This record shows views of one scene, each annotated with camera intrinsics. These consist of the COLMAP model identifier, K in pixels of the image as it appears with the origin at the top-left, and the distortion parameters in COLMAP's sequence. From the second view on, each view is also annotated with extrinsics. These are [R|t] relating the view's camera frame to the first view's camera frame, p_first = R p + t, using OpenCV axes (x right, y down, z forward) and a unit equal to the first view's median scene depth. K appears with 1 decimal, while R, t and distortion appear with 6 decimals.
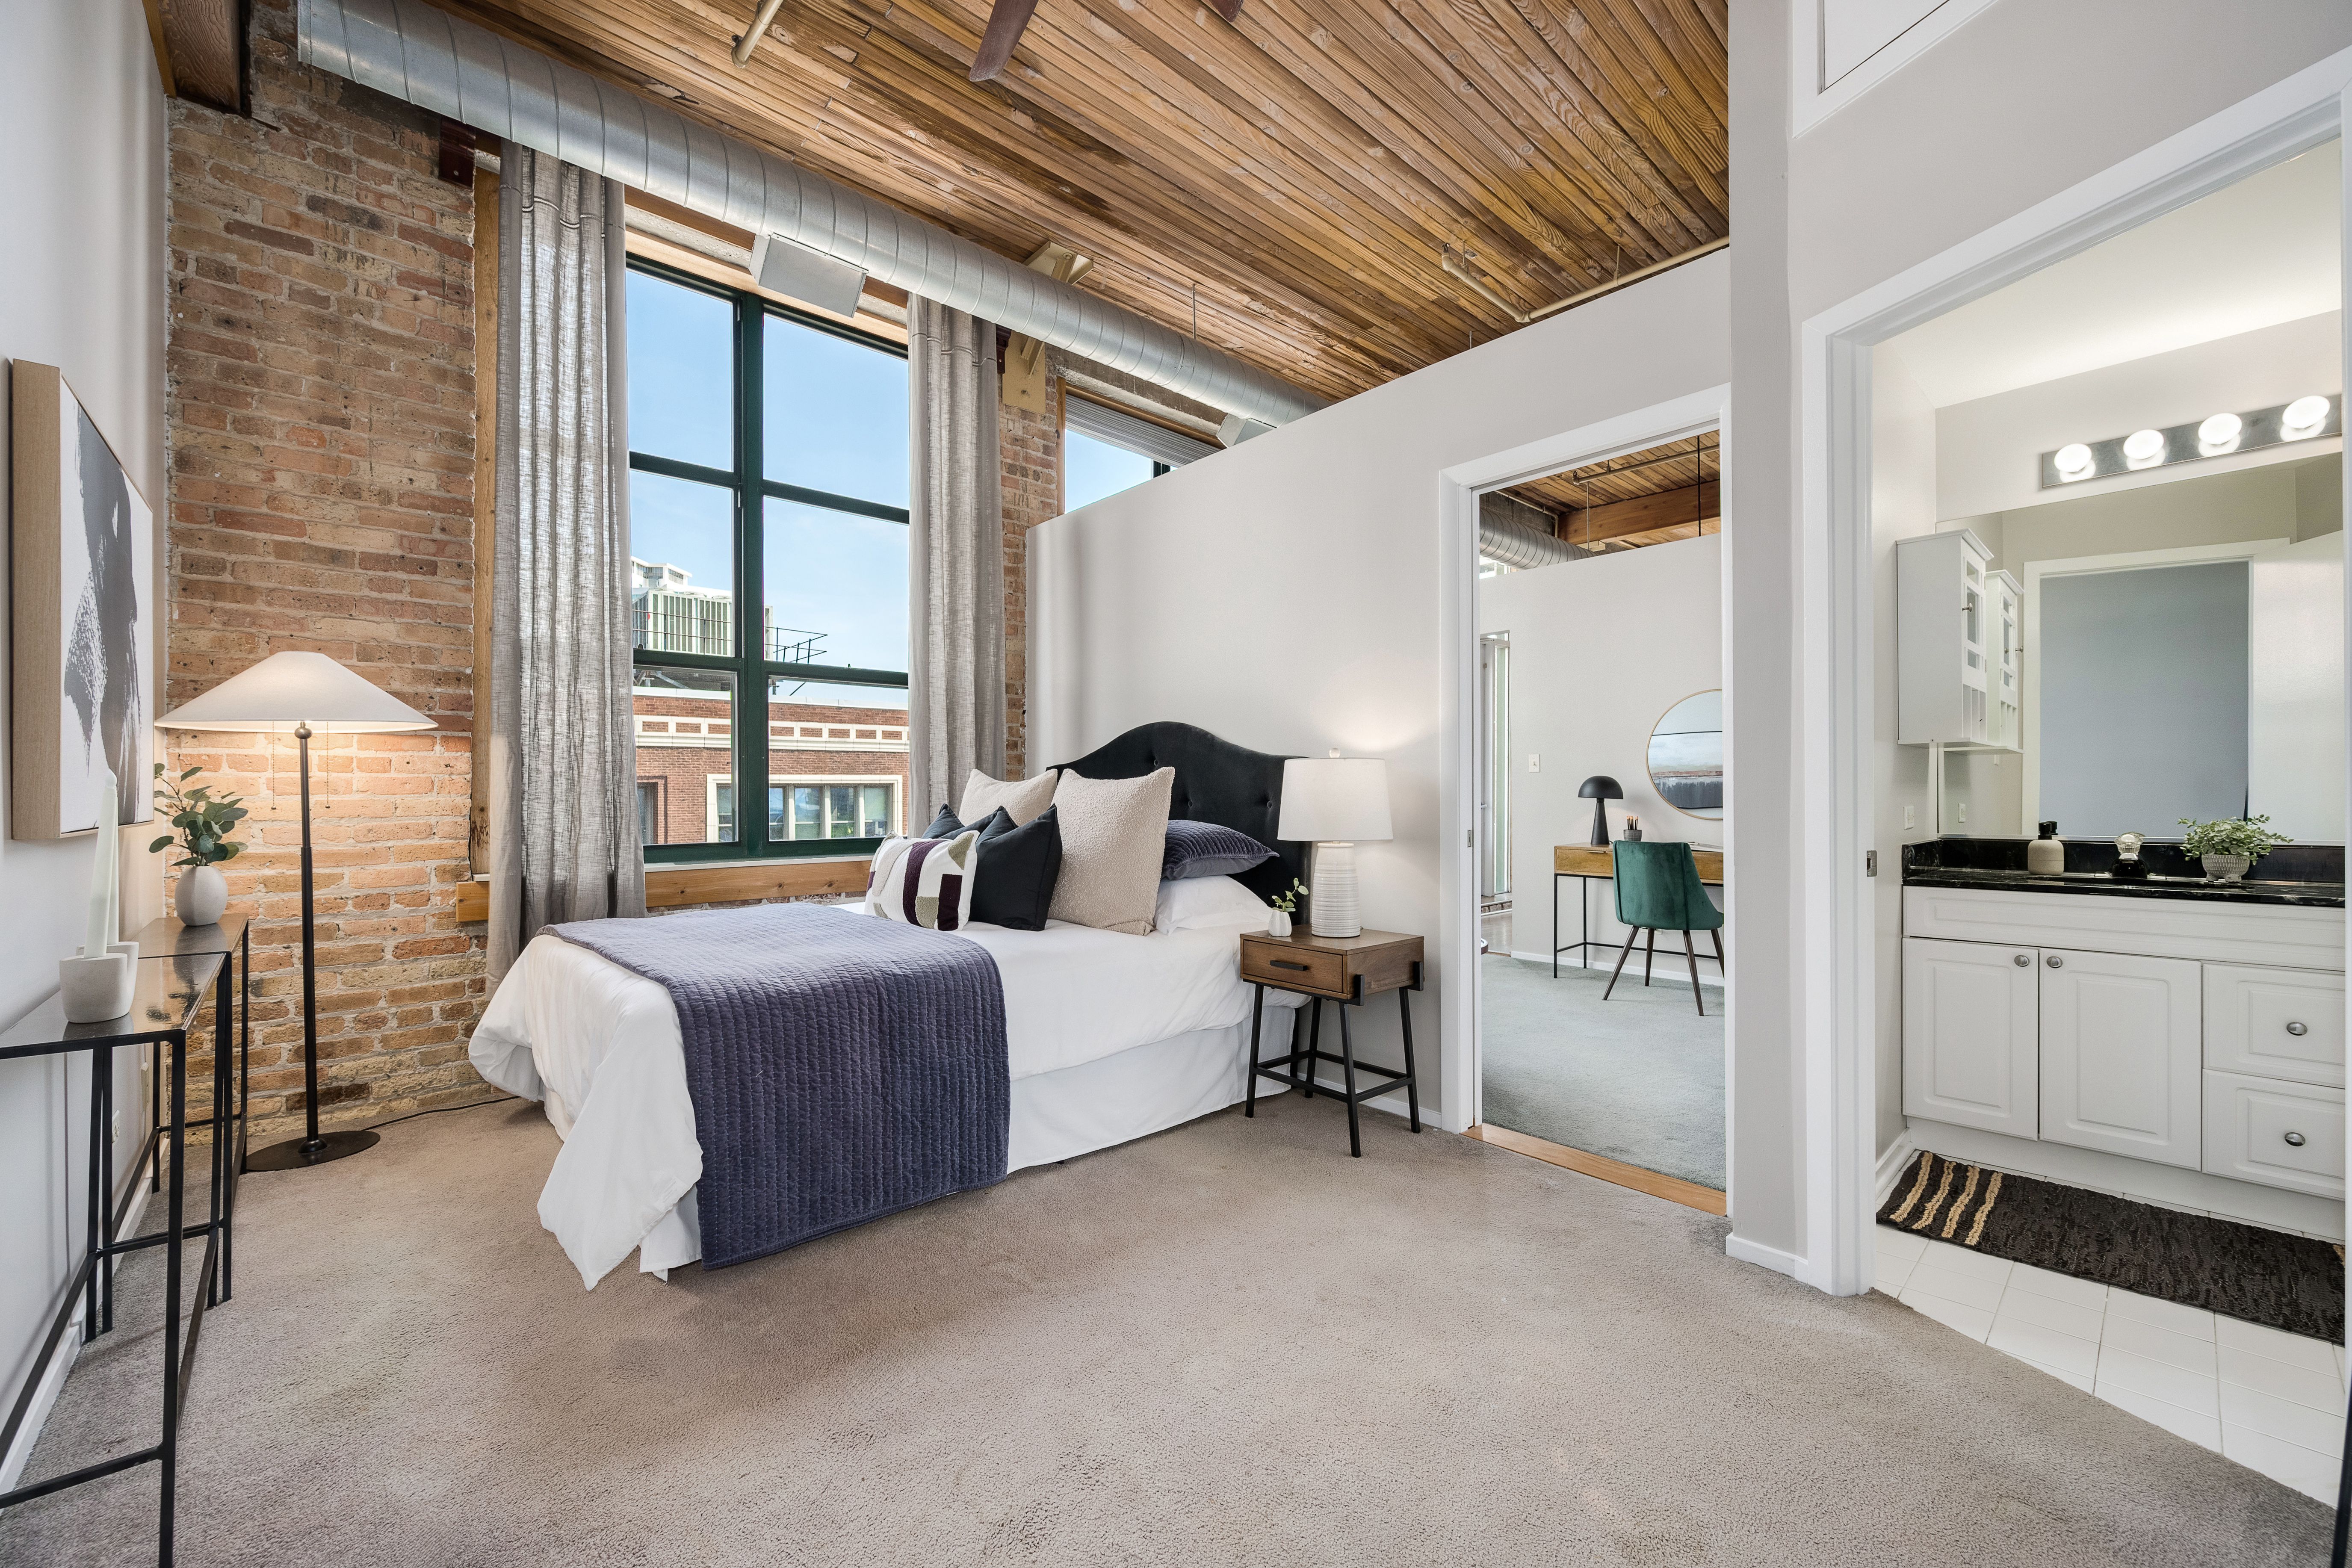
lens RADIAL K [[930.2, 0, 1209.9], [0, 930.2, 790.1], [0, 0, 1]] dist [0.000818, 0.000406]
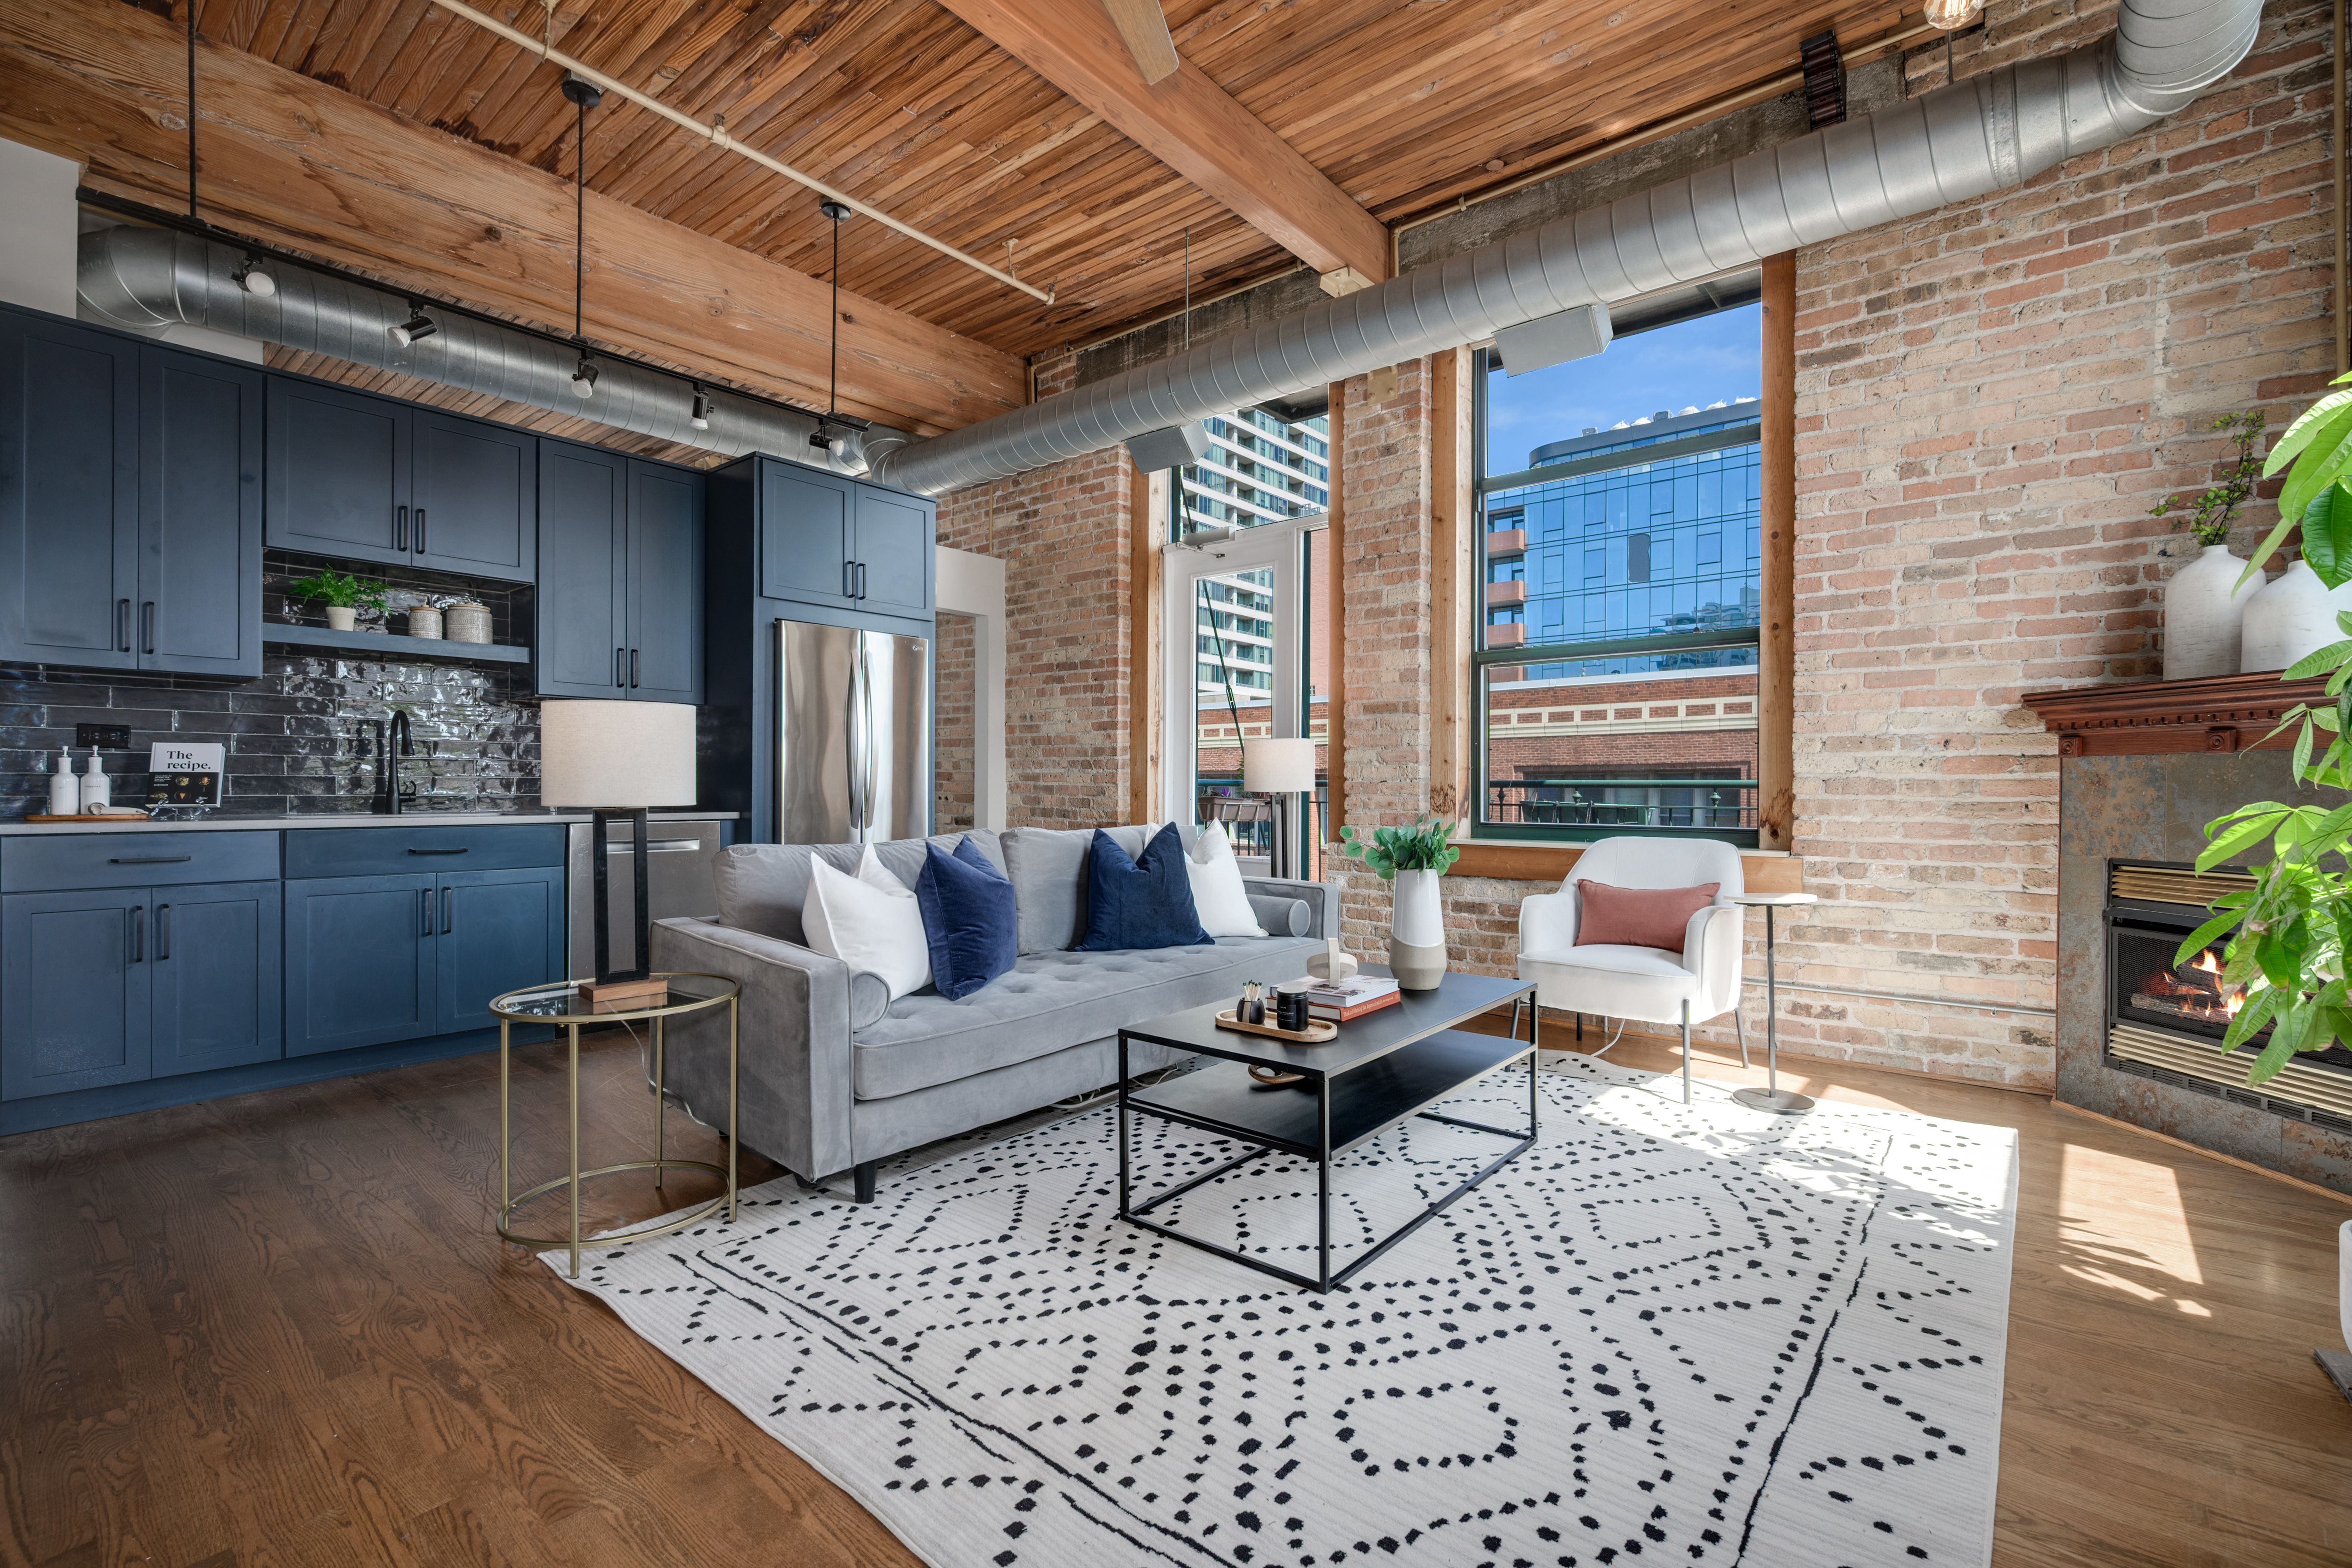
lens RADIAL K [[1018.2, 0, 1138.2], [0, 1018.2, 795.2], [0, 0, 1]] dist [0.000209, -0.000538]
pose [[0.089297, 0.018334, -0.995836, 0.392161], [0.000809, 0.999829, 0.018480, -0.000591], [0.996005, -0.002456, 0.089267, 0.338323]]
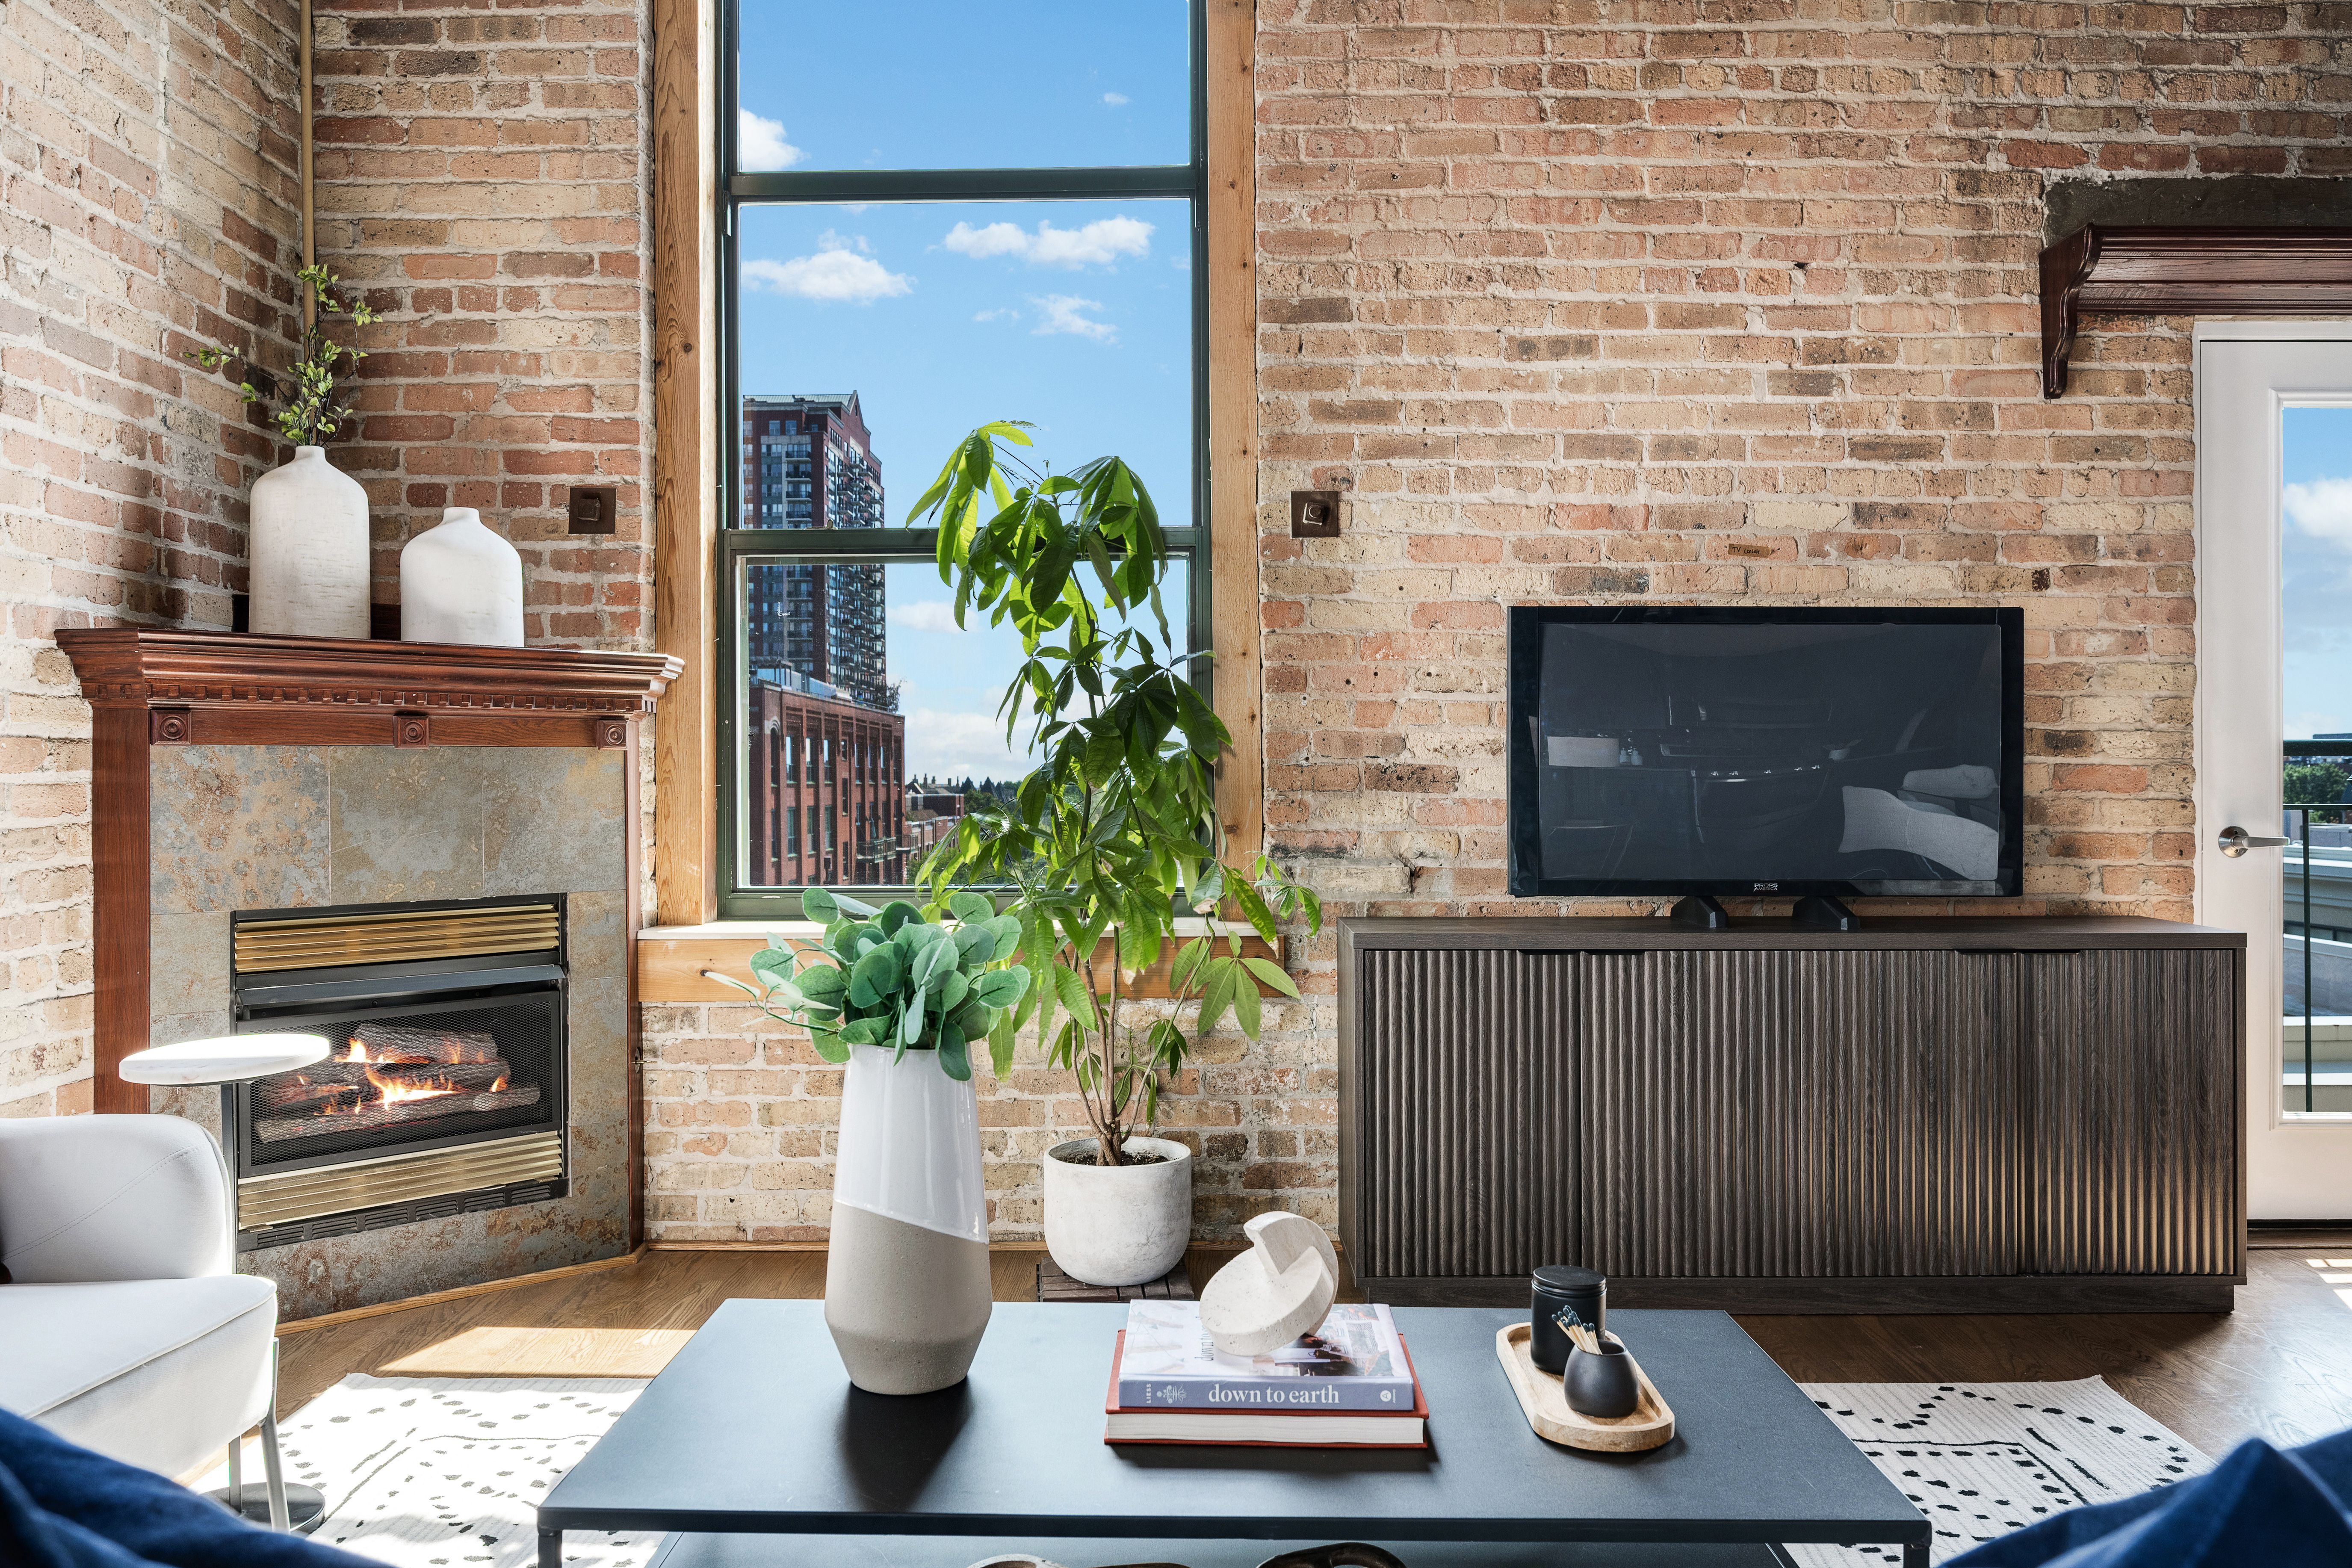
lens RADIAL K [[1764.2, 0, 1184.2], [0, 1764.2, 775.0], [0, 0, 1]] dist [-0.014009, 0.004132]
pose [[0.693024, 0.005204, 0.720896, 0.195170], [-0.003602, 0.999986, -0.003756, -0.000512], [-0.720906, 0.000006, 0.693033, 0.321734]]
